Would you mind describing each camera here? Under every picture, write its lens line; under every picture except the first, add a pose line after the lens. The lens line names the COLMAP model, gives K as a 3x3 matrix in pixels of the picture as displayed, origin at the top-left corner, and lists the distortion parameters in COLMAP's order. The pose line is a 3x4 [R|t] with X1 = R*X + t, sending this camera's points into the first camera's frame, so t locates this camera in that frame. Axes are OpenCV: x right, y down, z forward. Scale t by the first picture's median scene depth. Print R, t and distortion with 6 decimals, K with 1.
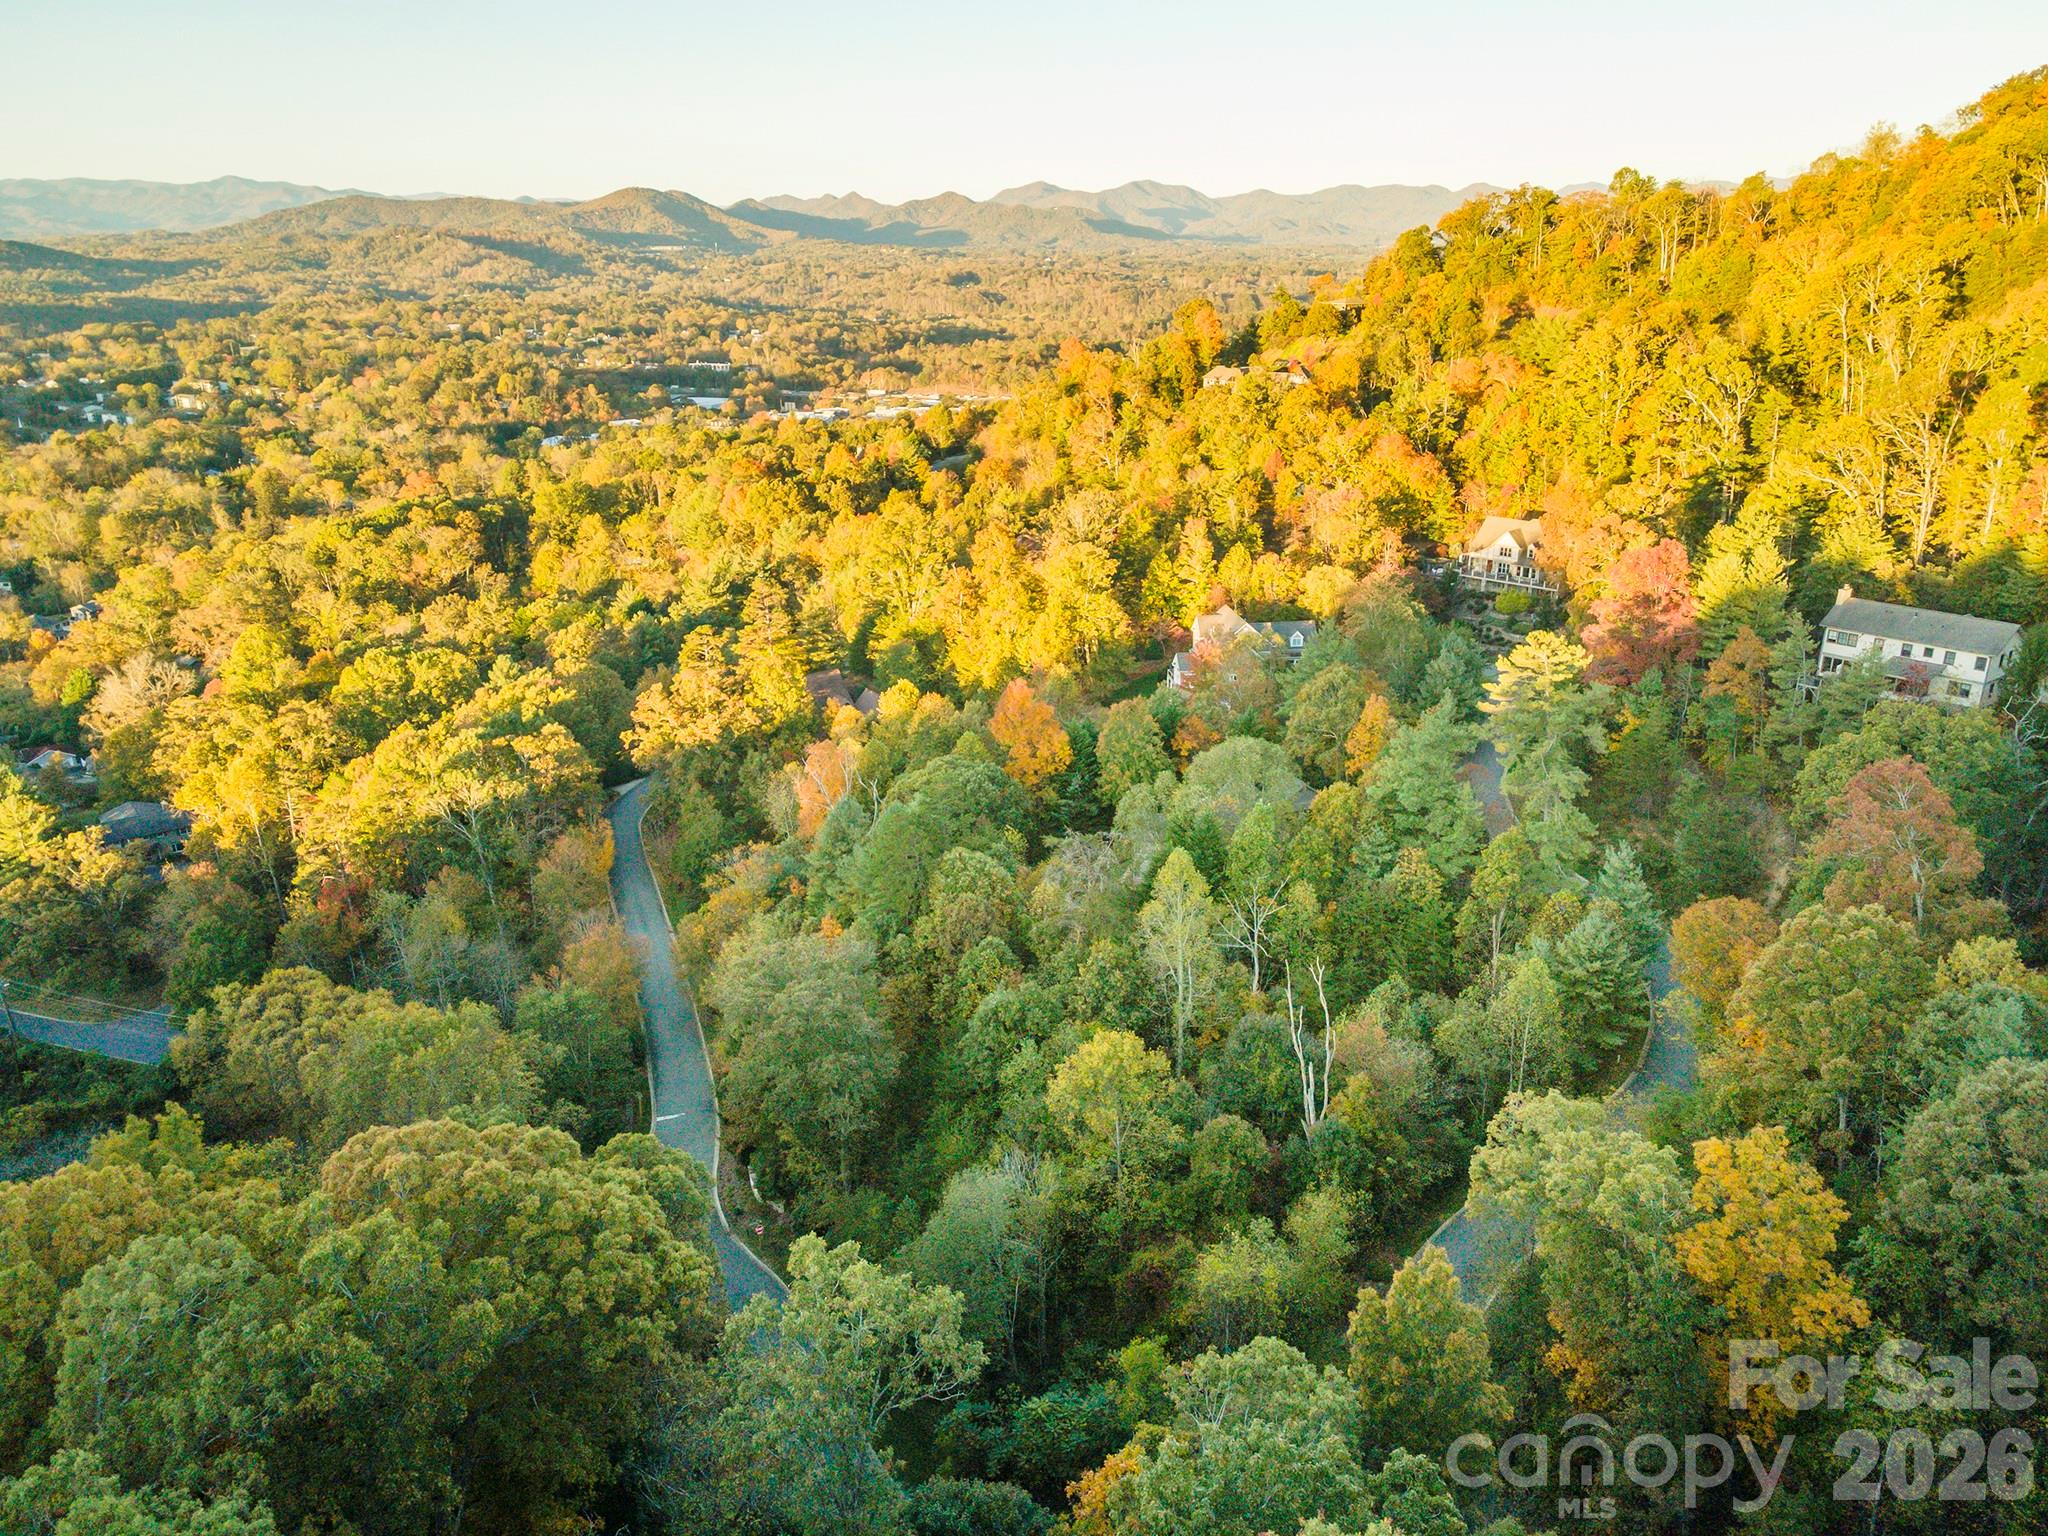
lens RADIAL K [[1489.1, 0, 1024.0], [0, 1489.1, 768.0], [0, 0, 1]] dist [0.052137, 0.008594]
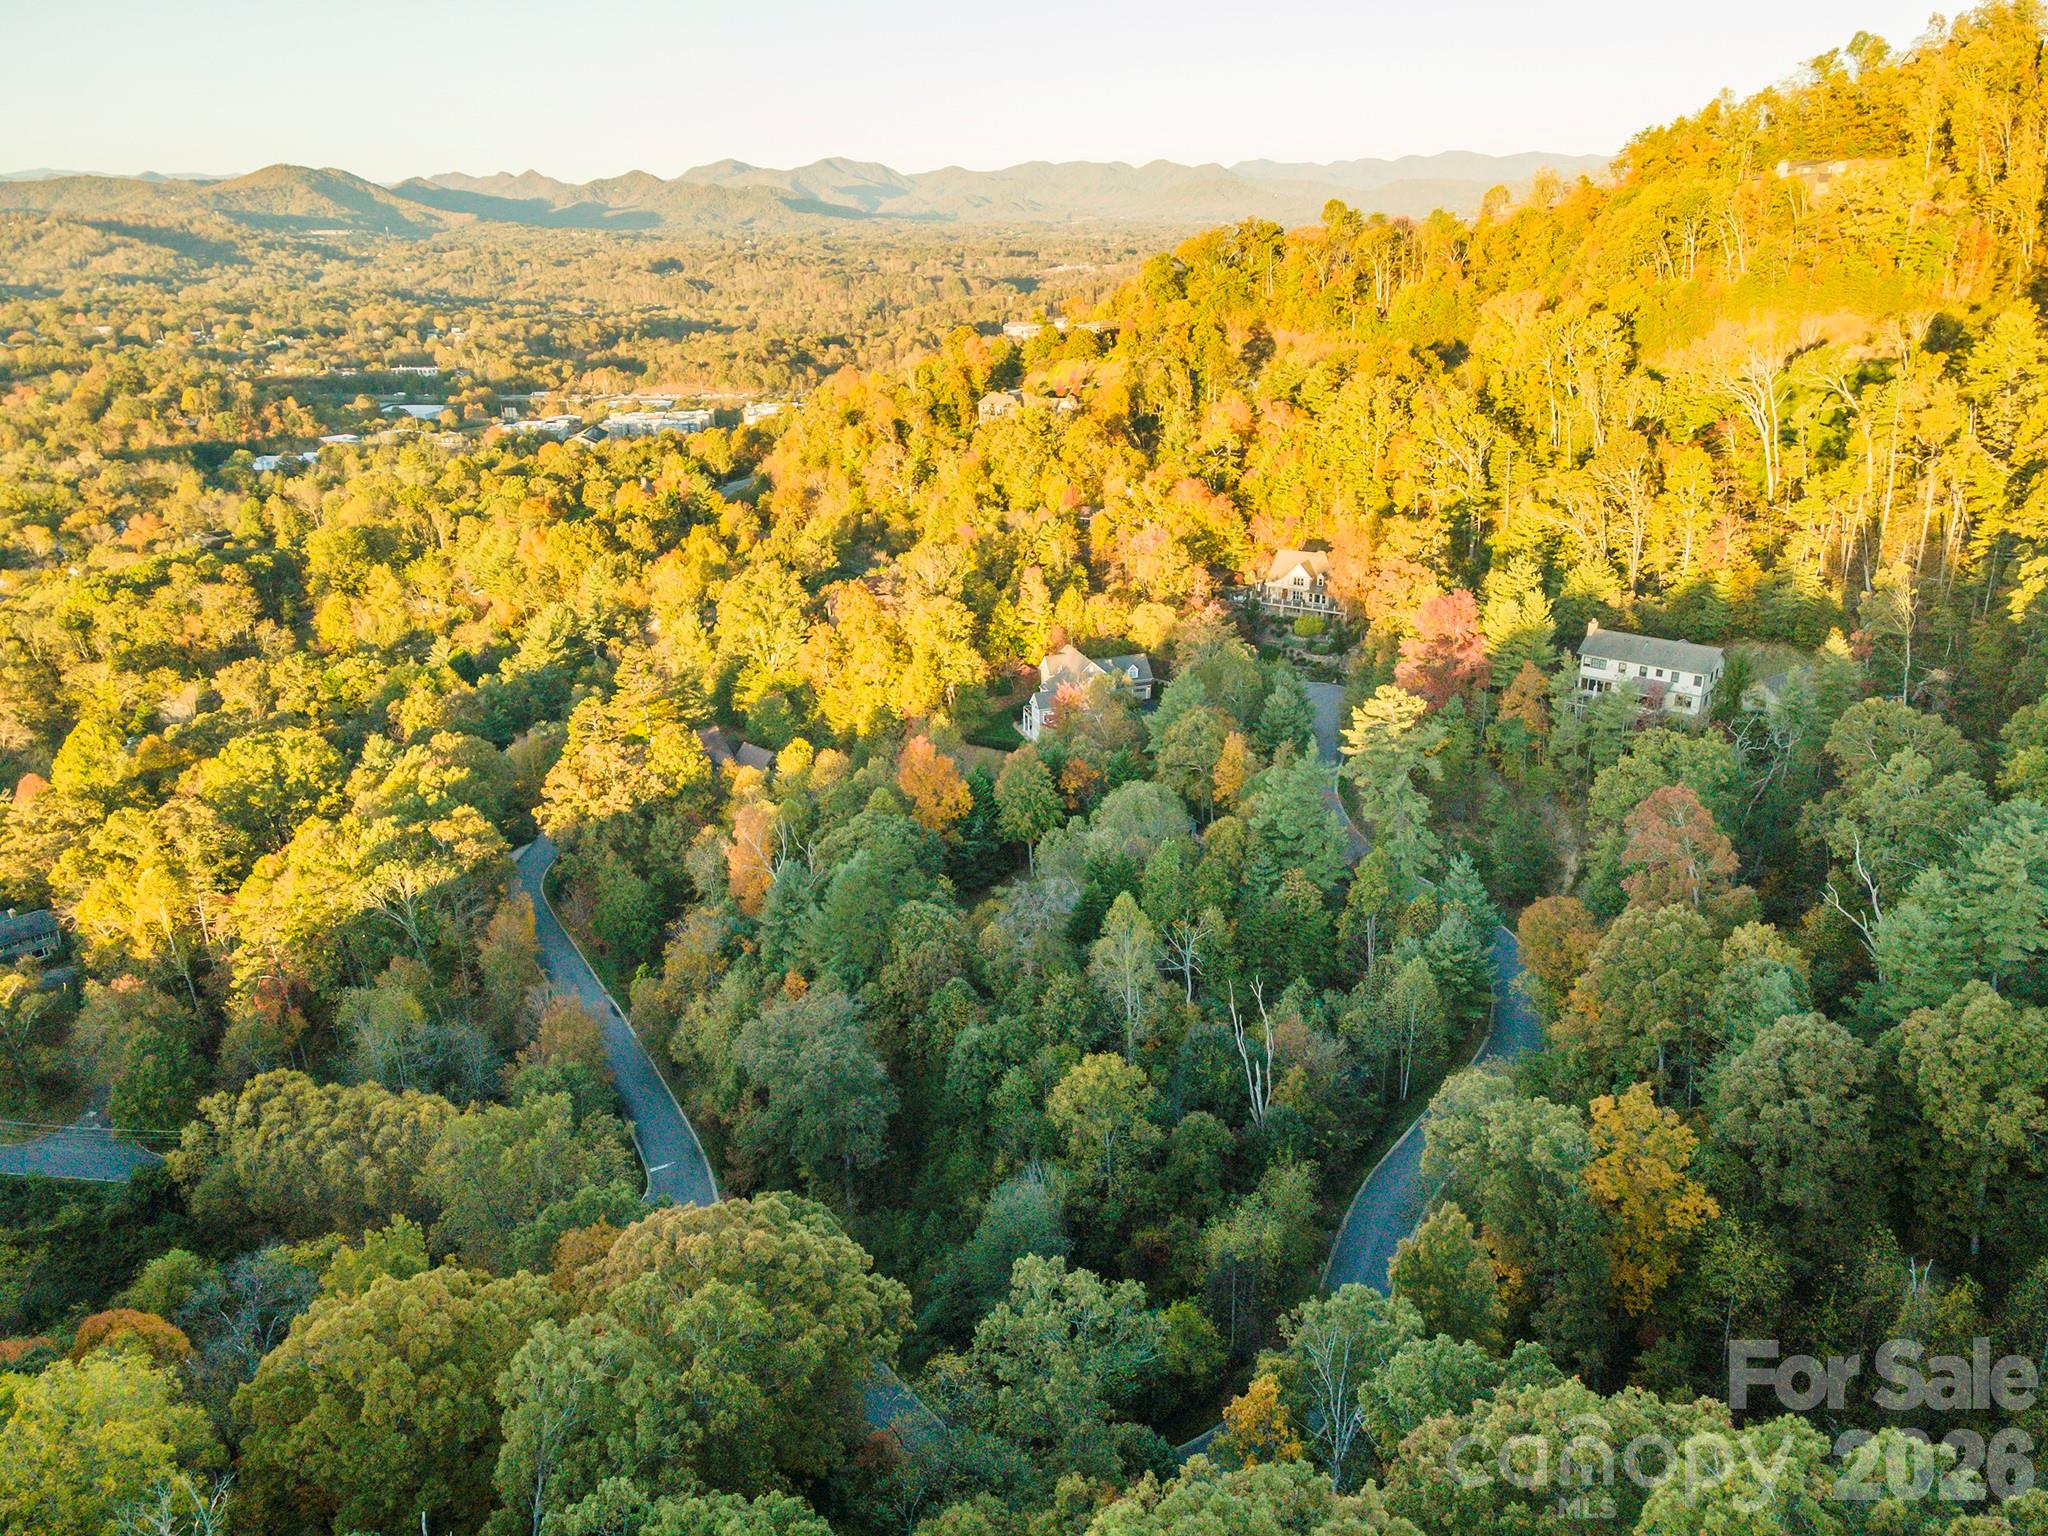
lens RADIAL K [[1489.1, 0, 1024.0], [0, 1489.1, 768.0], [0, 0, 1]] dist [0.052137, 0.008594]
pose [[0.981129, -0.078963, 0.176497, -0.114773], [0.076081, 0.996835, 0.023046, -0.051269], [-0.177758, -0.009183, 0.984031, -0.104526]]
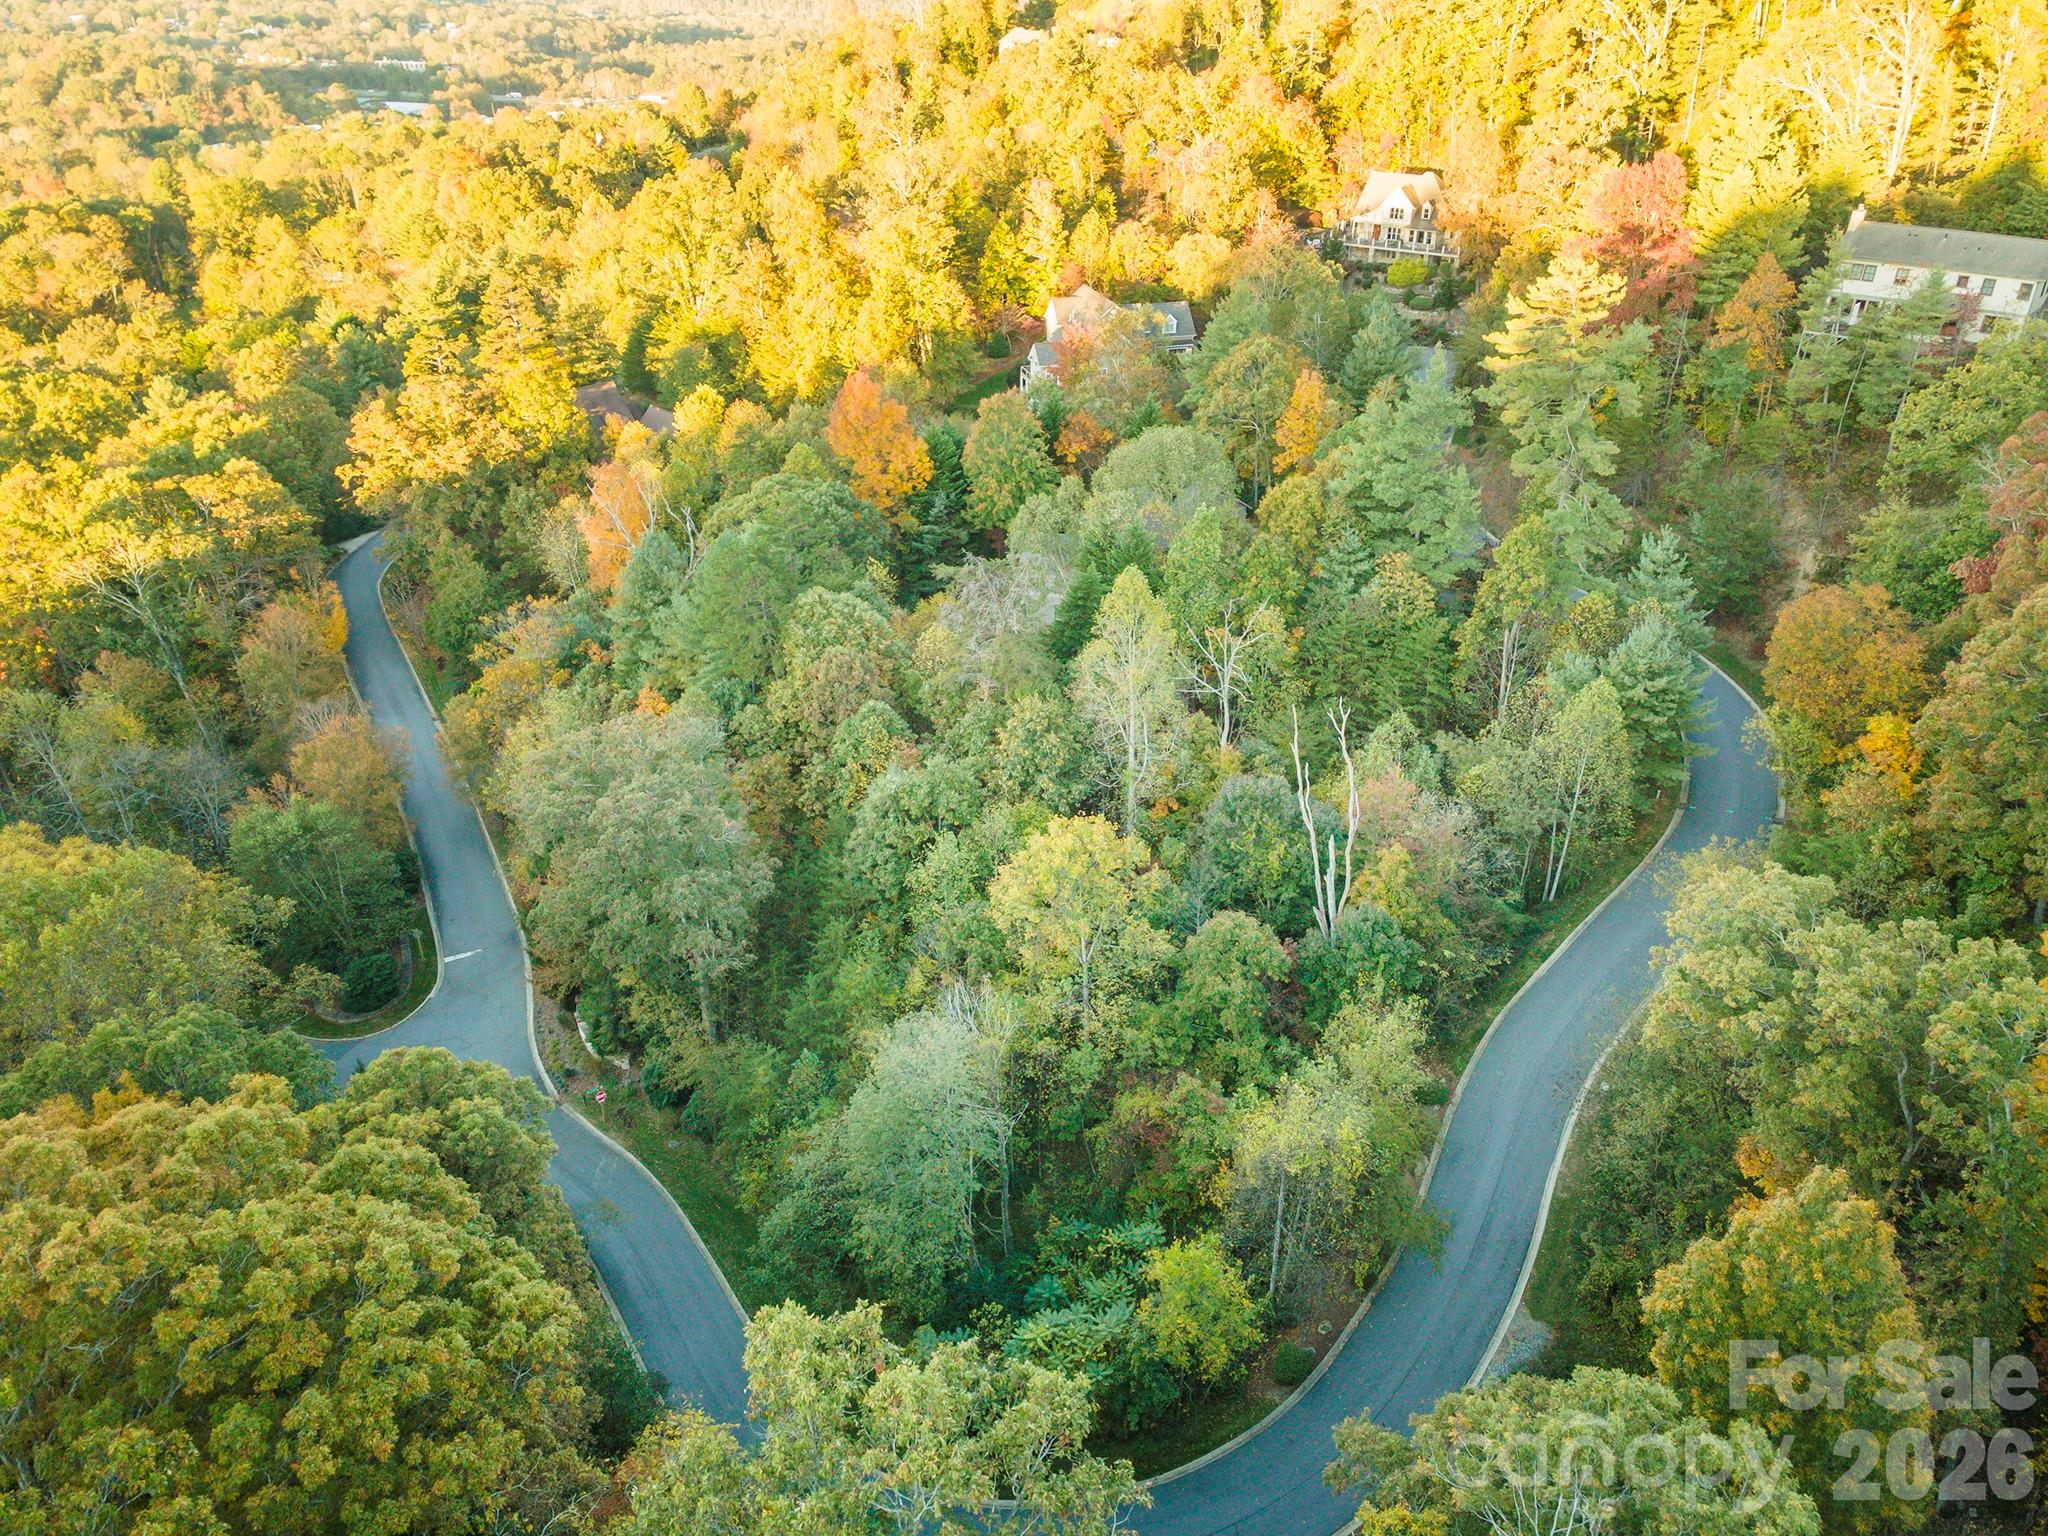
lens RADIAL K [[1483.6, 0, 1024.0], [0, 1483.6, 768.0], [0, 0, 1]] dist [0.017823, 0.066586]
pose [[0.987323, -0.073380, 0.140742, -0.039316], [0.049012, 0.984330, 0.169386, 0.015847], [-0.150967, -0.160341, 0.975449, 0.170355]]
